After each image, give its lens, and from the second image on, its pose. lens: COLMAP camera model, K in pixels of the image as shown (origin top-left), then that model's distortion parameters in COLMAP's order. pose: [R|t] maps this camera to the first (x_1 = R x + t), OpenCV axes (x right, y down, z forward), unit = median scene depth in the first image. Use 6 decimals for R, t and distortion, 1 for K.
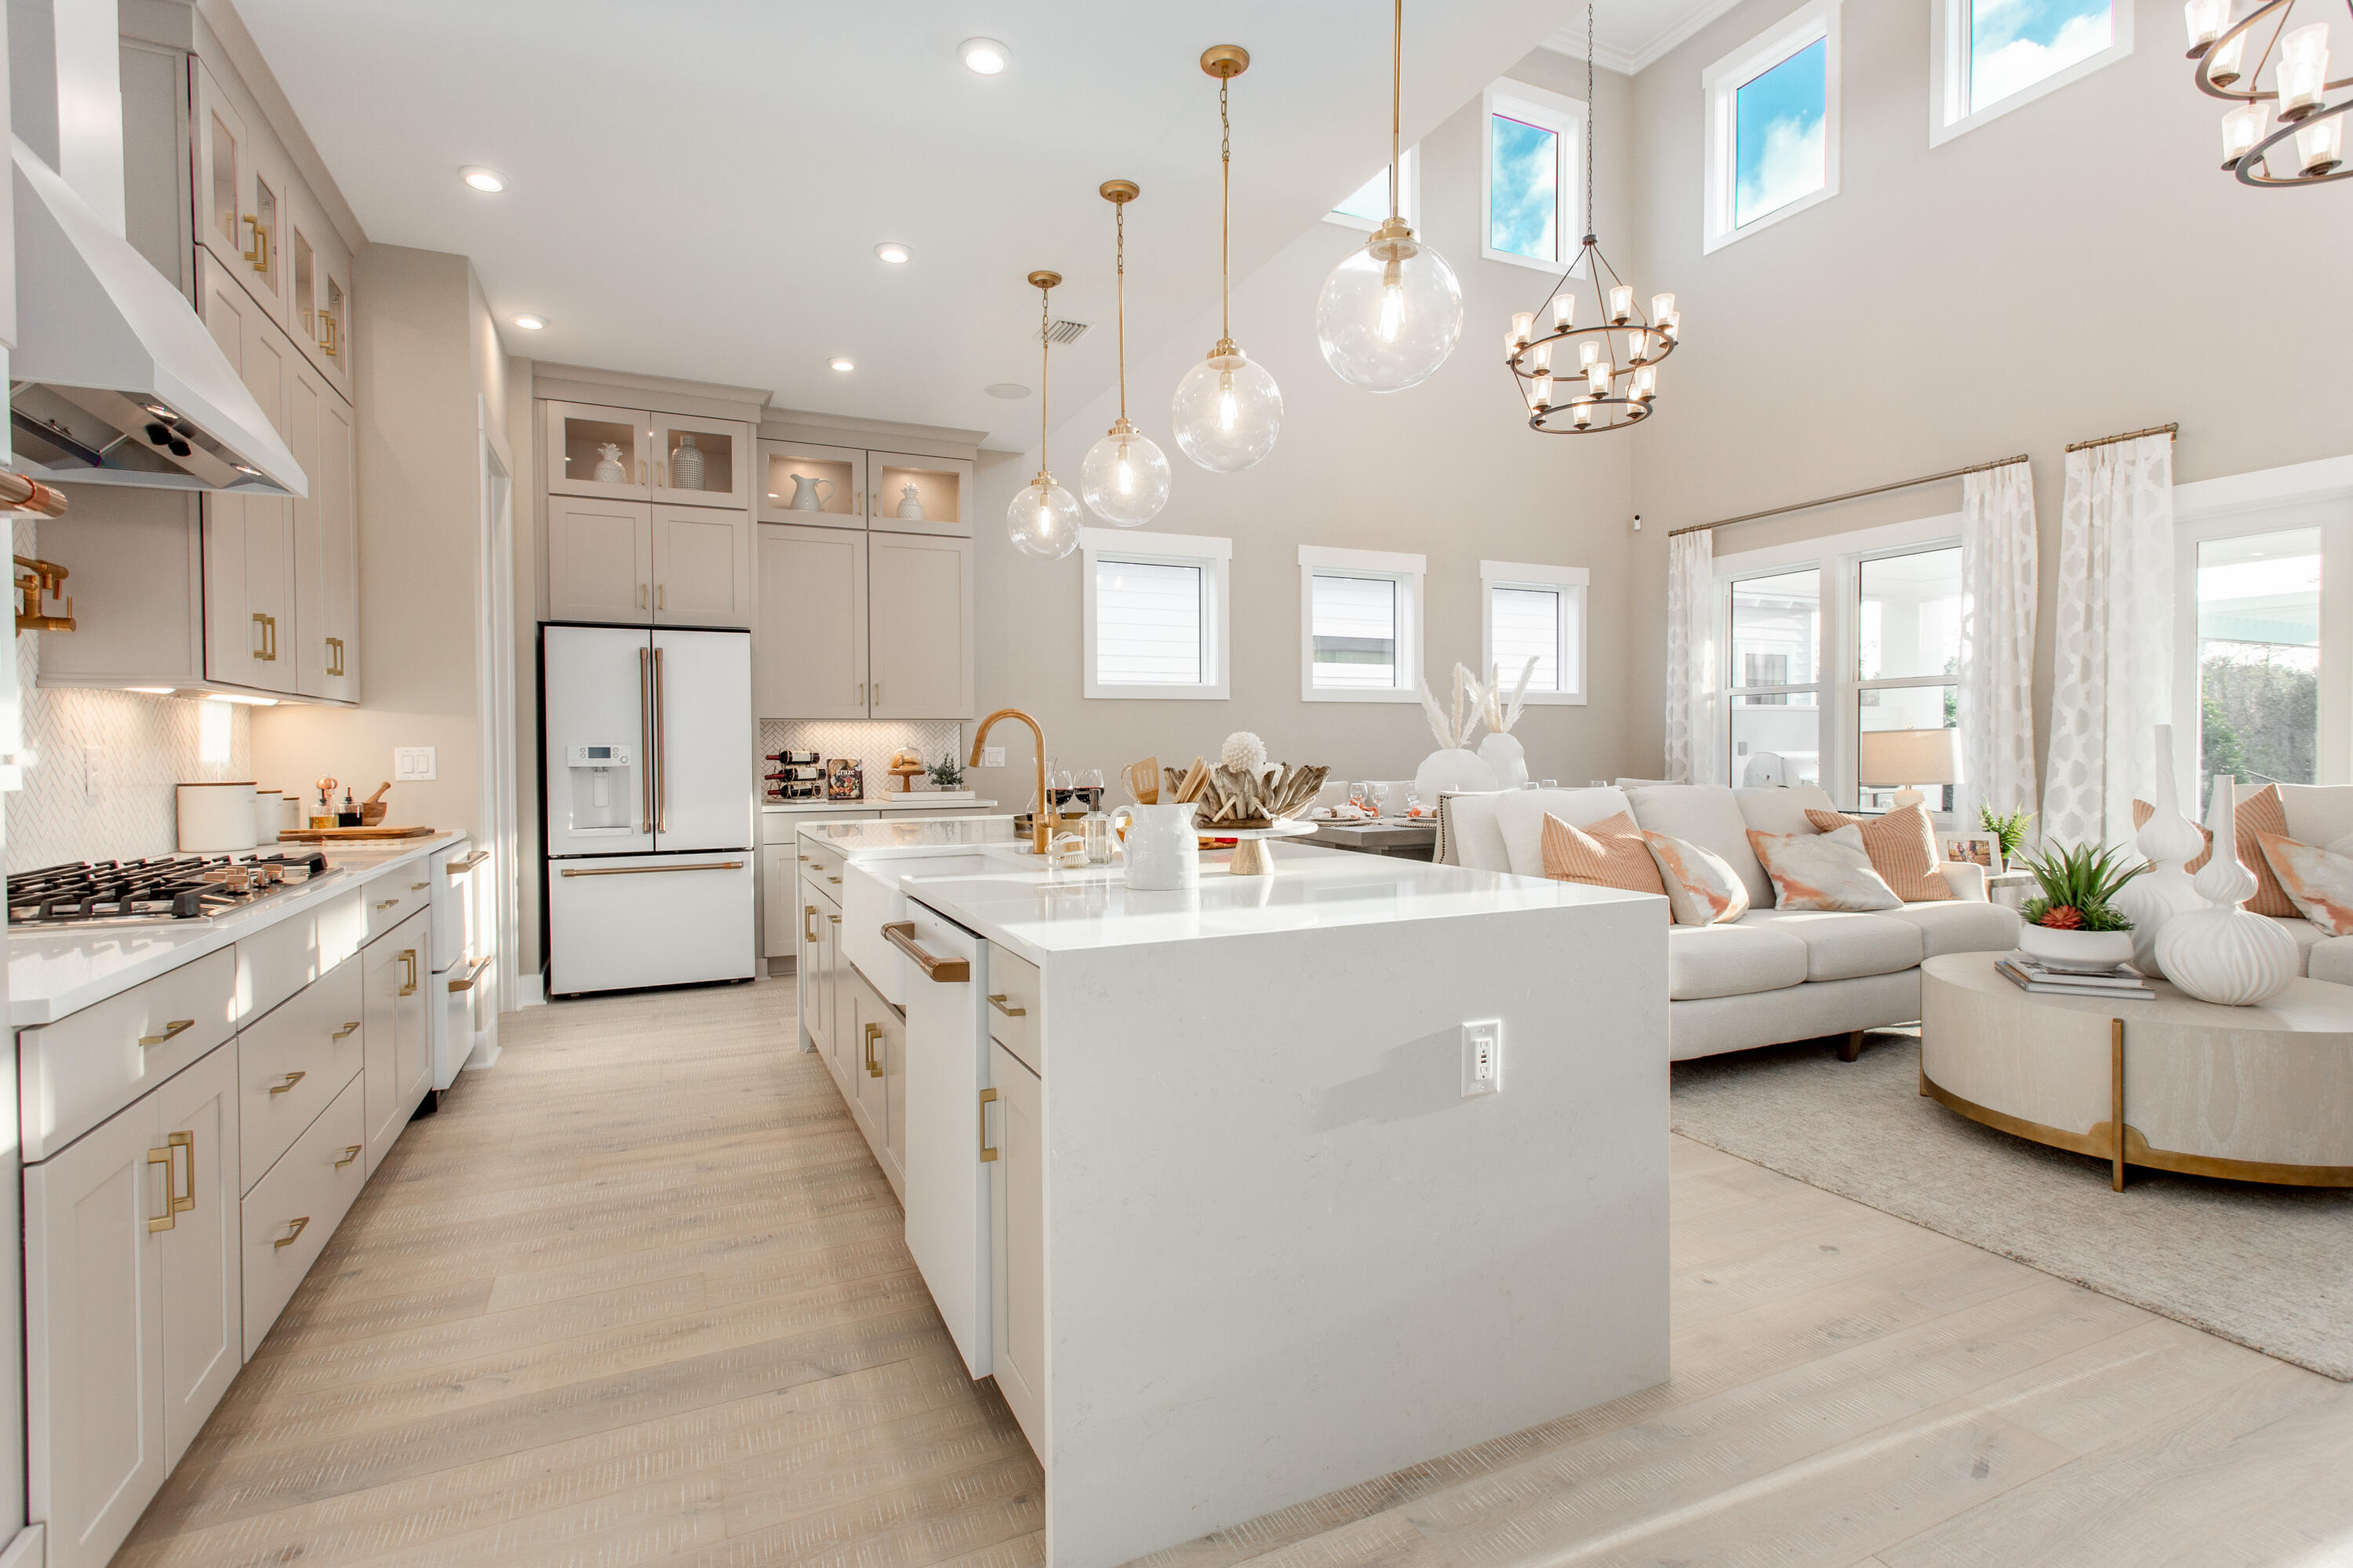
lens RADIAL K [[1106.1, 0, 1176.6], [0, 1106.1, 769.5], [0, 0, 1]] dist [0.003511, 0.000190]
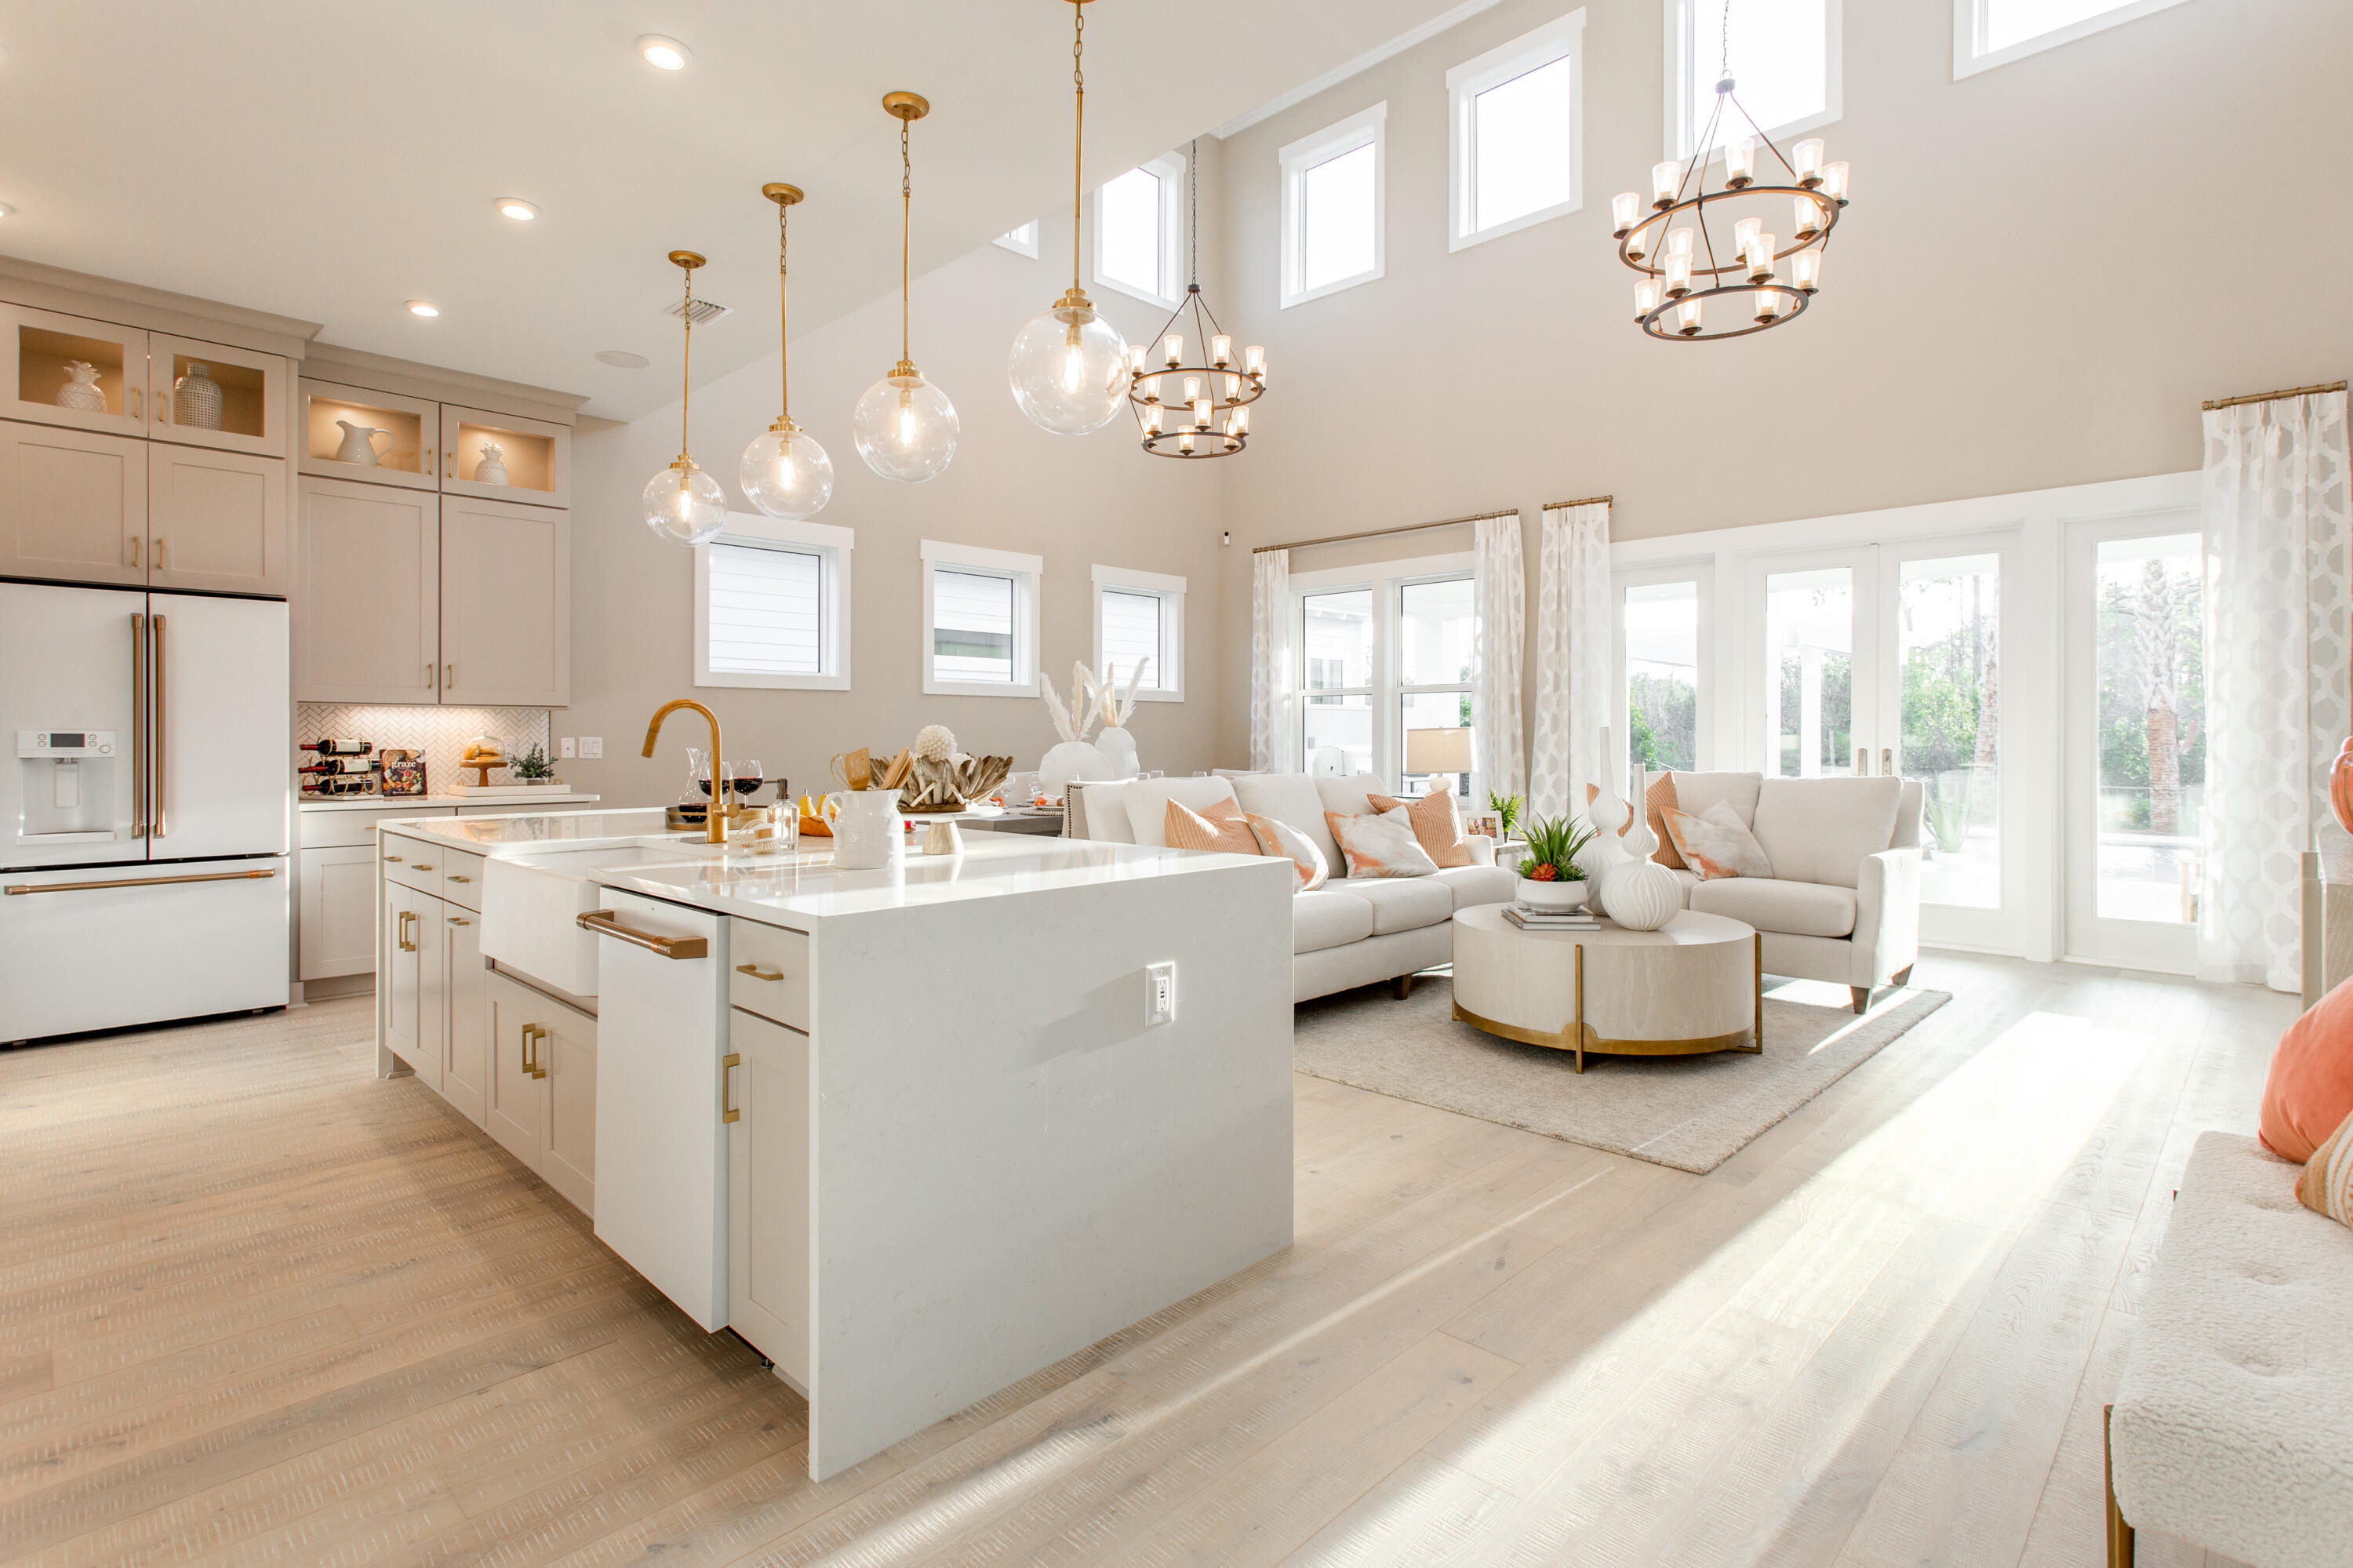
lens RADIAL K [[1126.9, 0, 1176.3], [0, 1126.9, 742.6], [0, 0, 1]] dist [-0.000944, 0.000118]
pose [[0.935341, 0.005493, 0.353704, -0.058256], [0.000695, 0.999849, -0.017364, 0.001502], [-0.353746, 0.016487, 0.935196, -0.068840]]
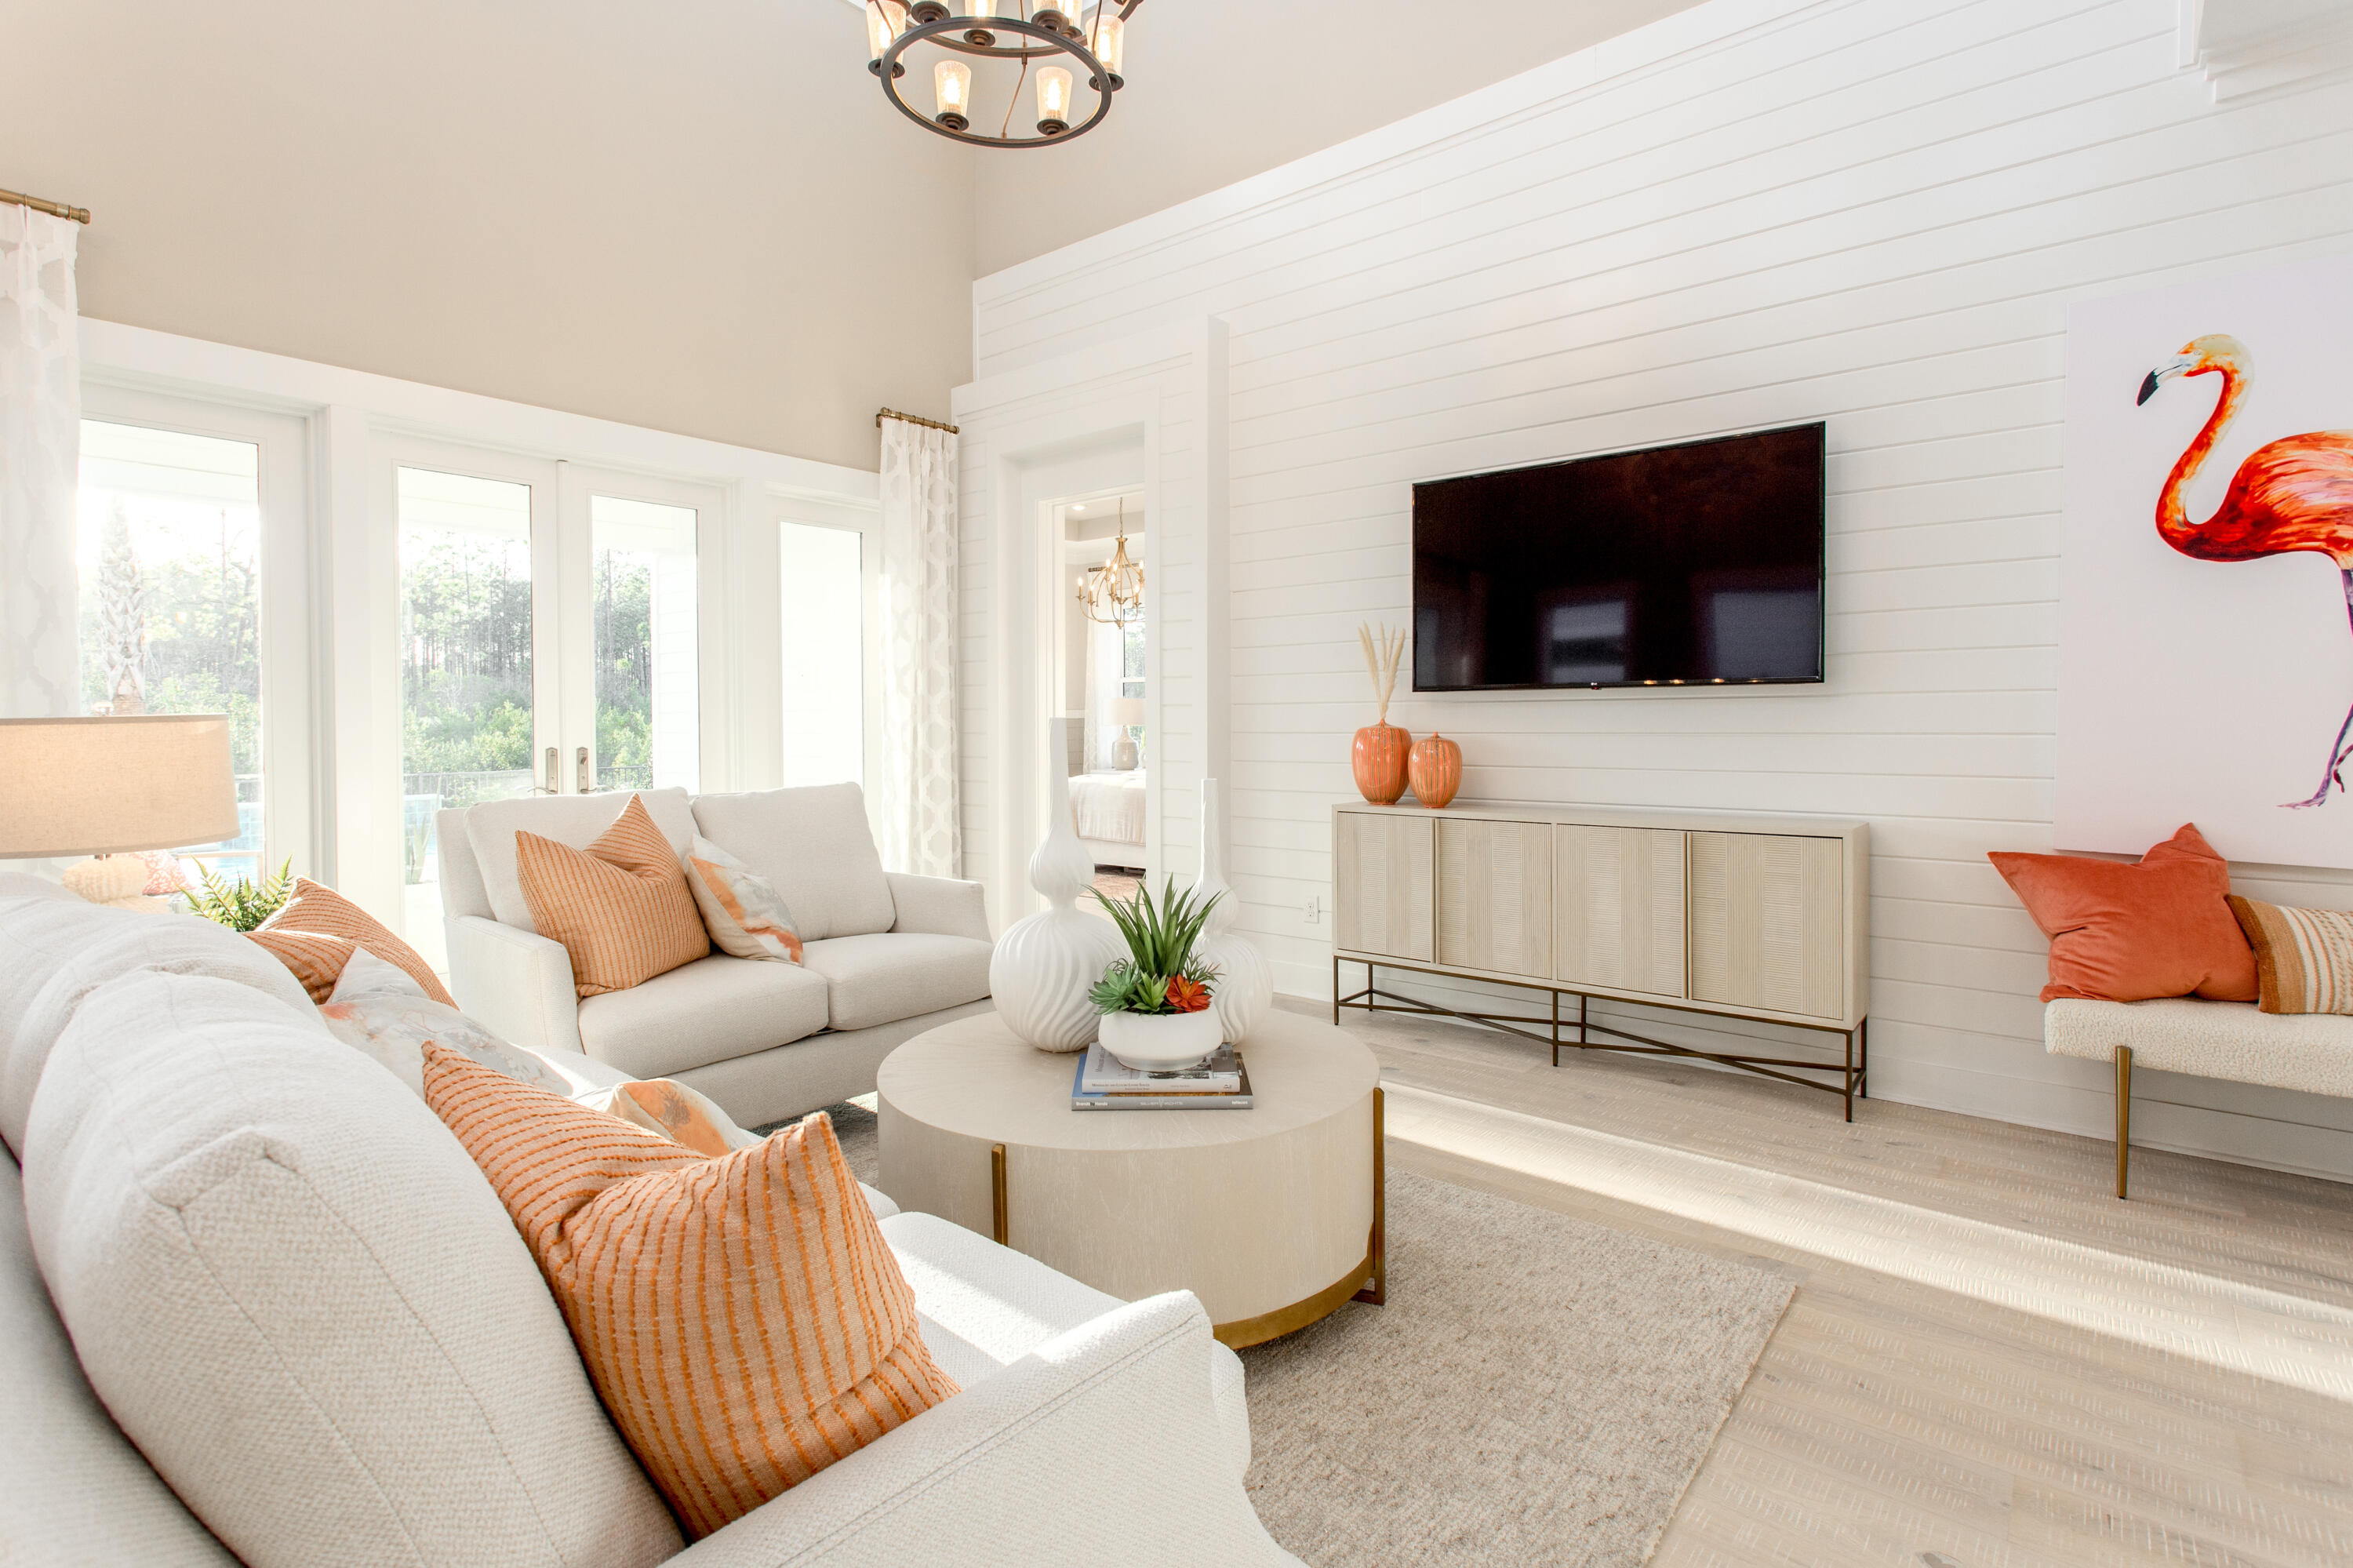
lens RADIAL K [[1126.9, 0, 1176.3], [0, 1126.9, 742.6], [0, 0, 1]] dist [-0.000944, 0.000118]
pose [[-0.425308, -0.007622, 0.905016, 0.110837], [0.022709, 0.999560, 0.019090, -0.026578], [-0.904764, 0.028671, -0.424948, 0.903907]]
